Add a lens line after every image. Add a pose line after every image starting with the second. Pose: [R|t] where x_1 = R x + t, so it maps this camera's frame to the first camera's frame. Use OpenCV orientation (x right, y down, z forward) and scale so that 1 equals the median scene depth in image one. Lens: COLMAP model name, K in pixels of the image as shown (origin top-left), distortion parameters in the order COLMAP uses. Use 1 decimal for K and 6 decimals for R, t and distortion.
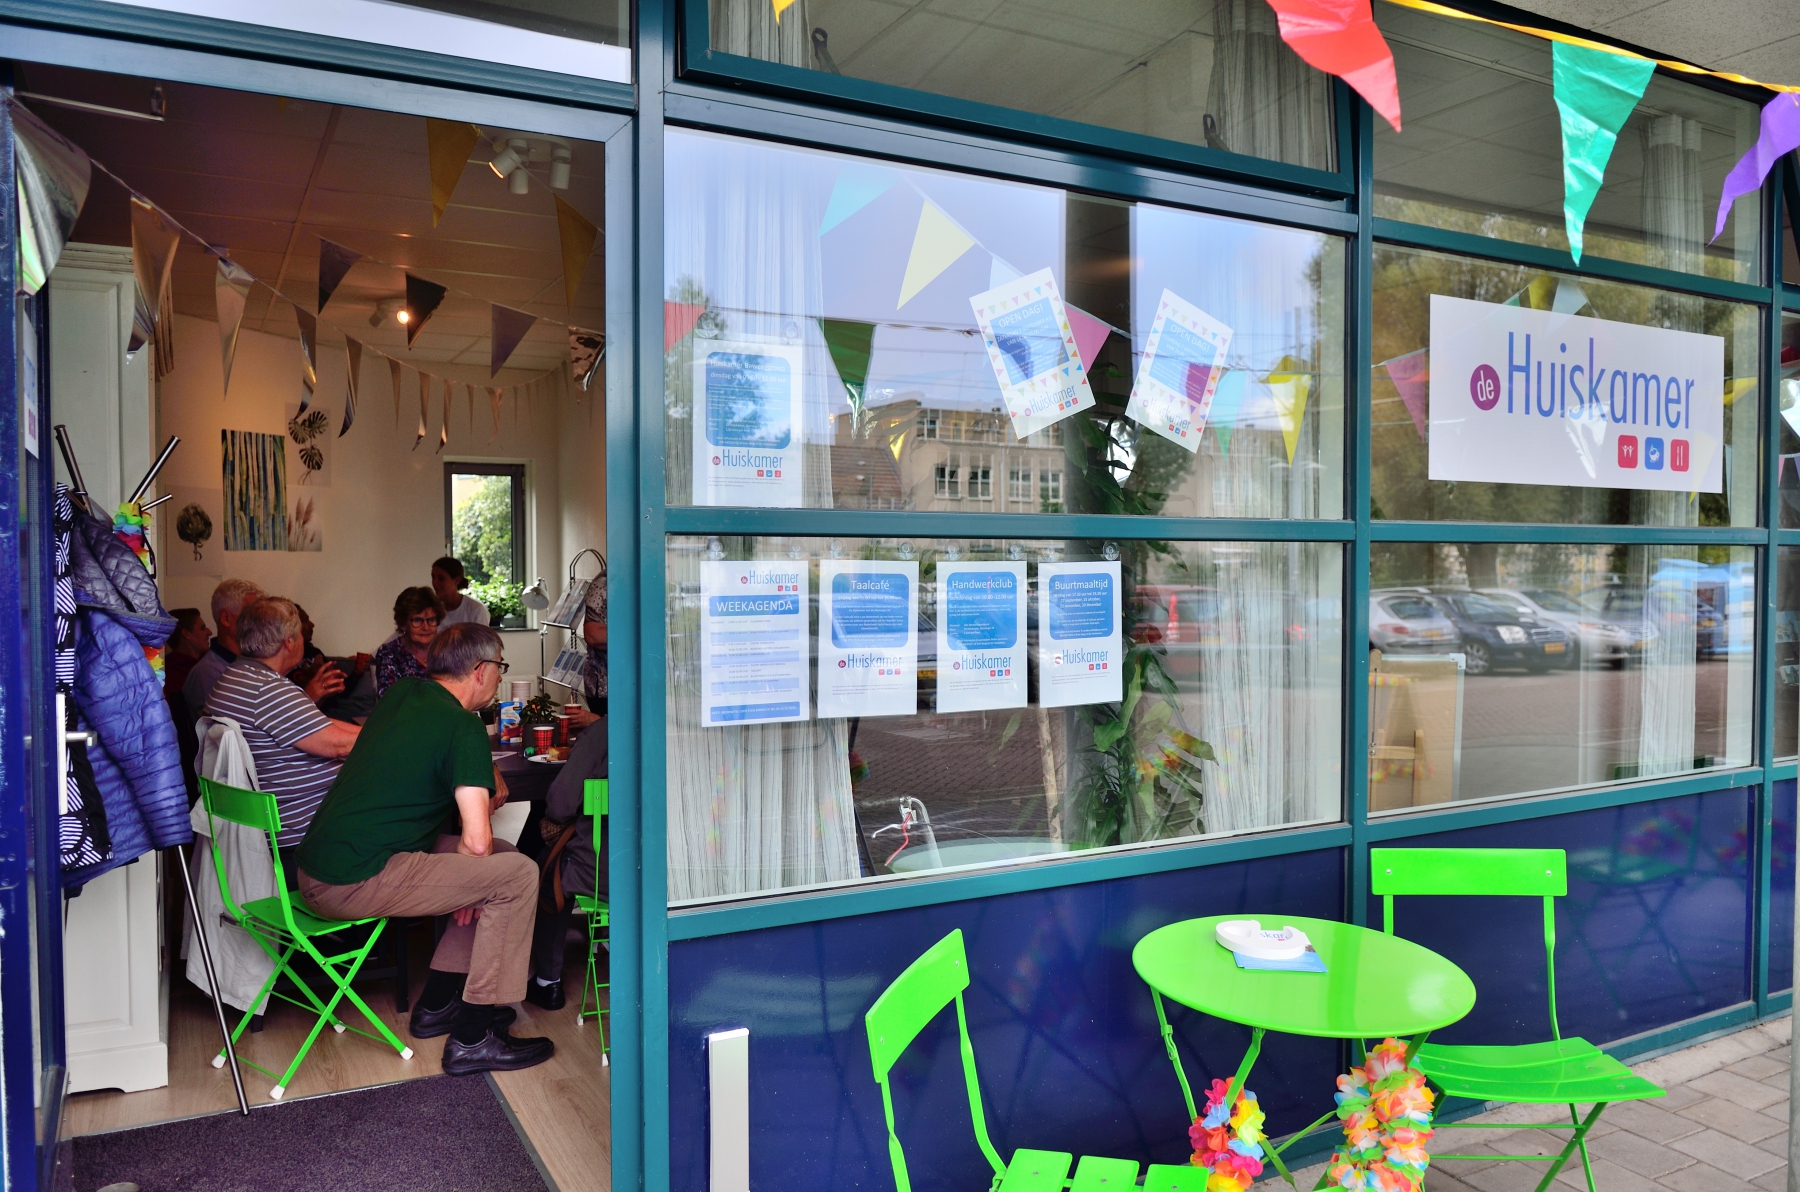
lens RADIAL K [[1325.0, 0, 900.0], [0, 1325.0, 596.0], [0, 0, 1]] dist [-0.023765, -0.004922]
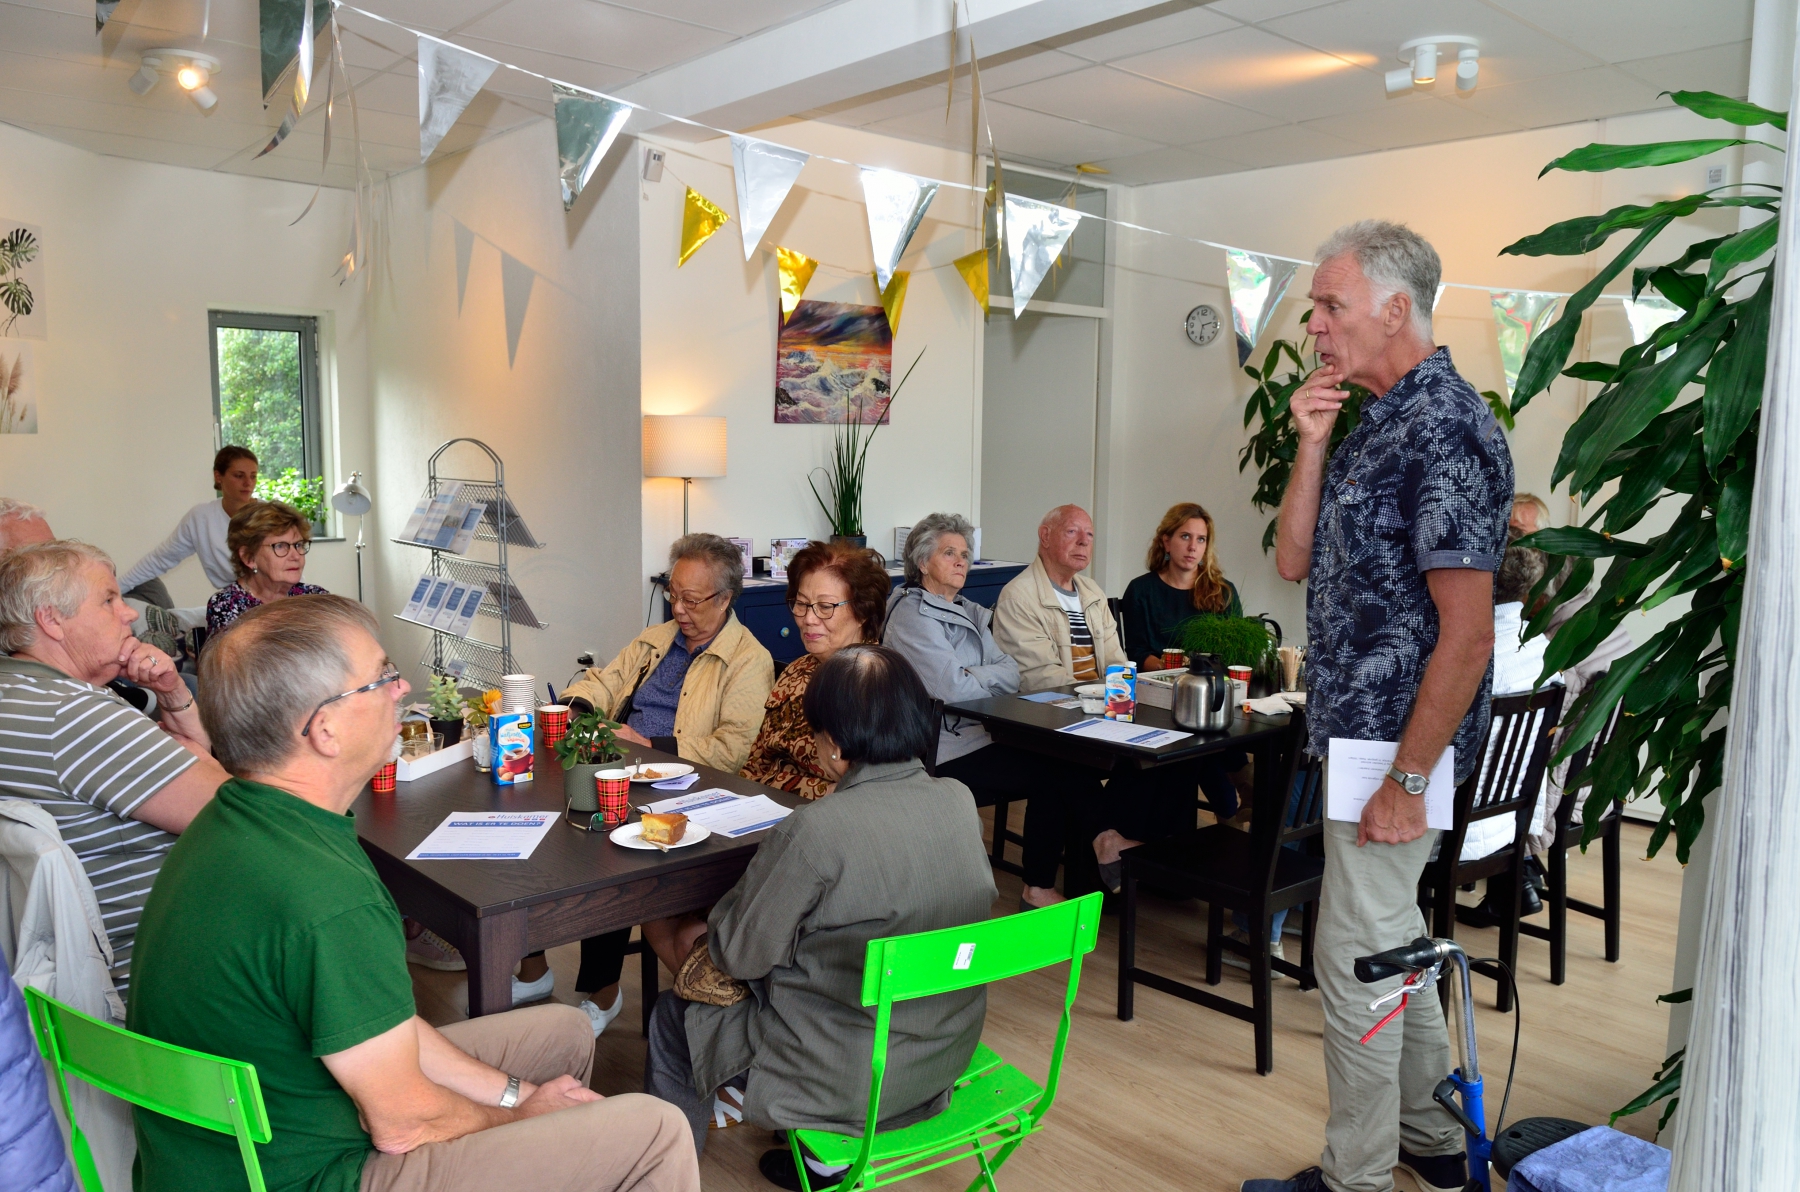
lens RADIAL K [[1328.5, 0, 900.0], [0, 1328.5, 596.0], [0, 0, 1]] dist [-0.014546, -0.009300]
pose [[0.976913, -0.007894, 0.213491, -0.149003], [-0.011844, 0.995779, 0.091016, -0.017965], [-0.213308, -0.091443, 0.972696, 0.227464]]
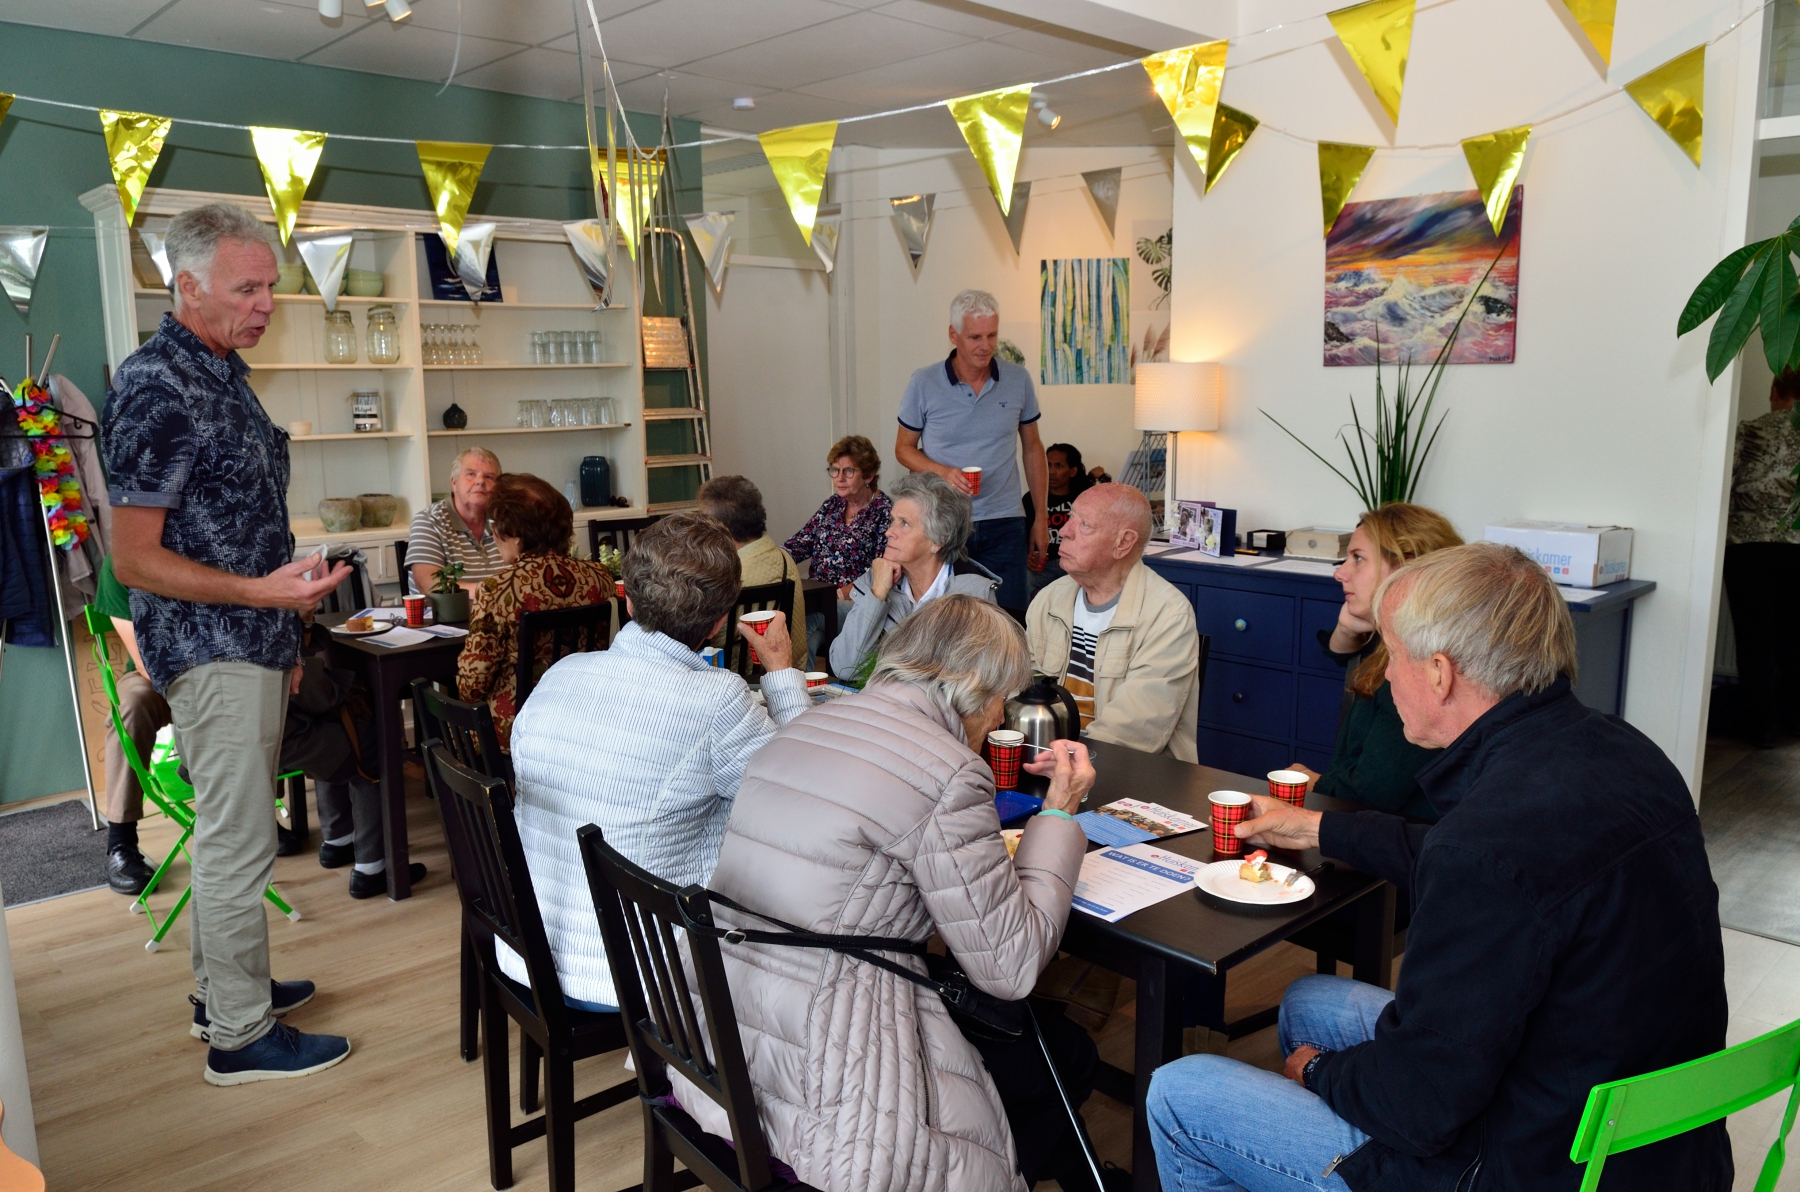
lens RADIAL K [[1328.5, 0, 900.0], [0, 1328.5, 596.0], [0, 0, 1]] dist [-0.014546, -0.009300]
pose [[0.258732, 0.160386, -0.952541, 0.415677], [-0.016253, 0.986702, 0.161724, -0.035824], [0.965812, -0.026362, 0.257899, 0.603376]]
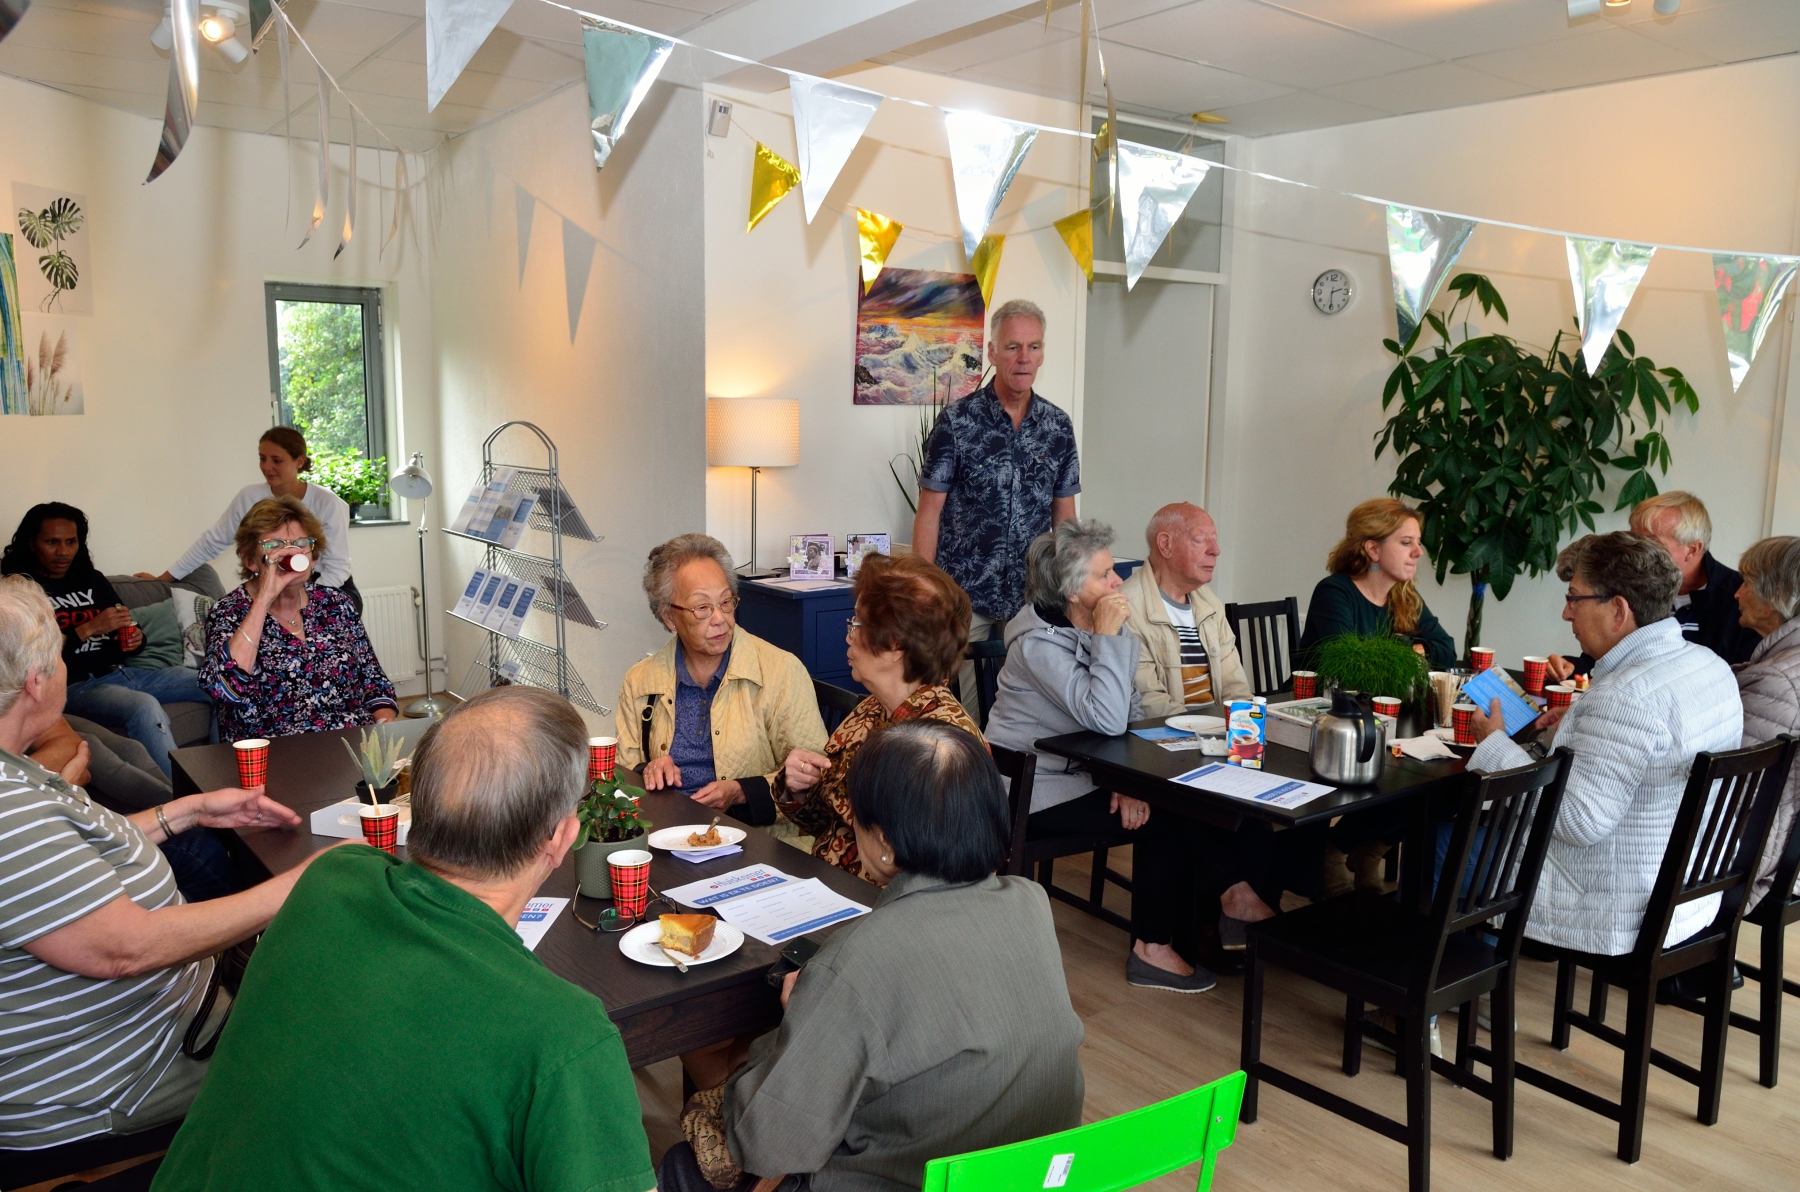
lens RADIAL K [[1328.5, 0, 900.0], [0, 1328.5, 596.0], [0, 0, 1]] dist [-0.014546, -0.009300]
pose [[0.989752, -0.003800, 0.142744, -0.132861], [-0.013201, 0.992931, 0.117960, -0.028228], [-0.142183, -0.118635, 0.982705, 0.291212]]
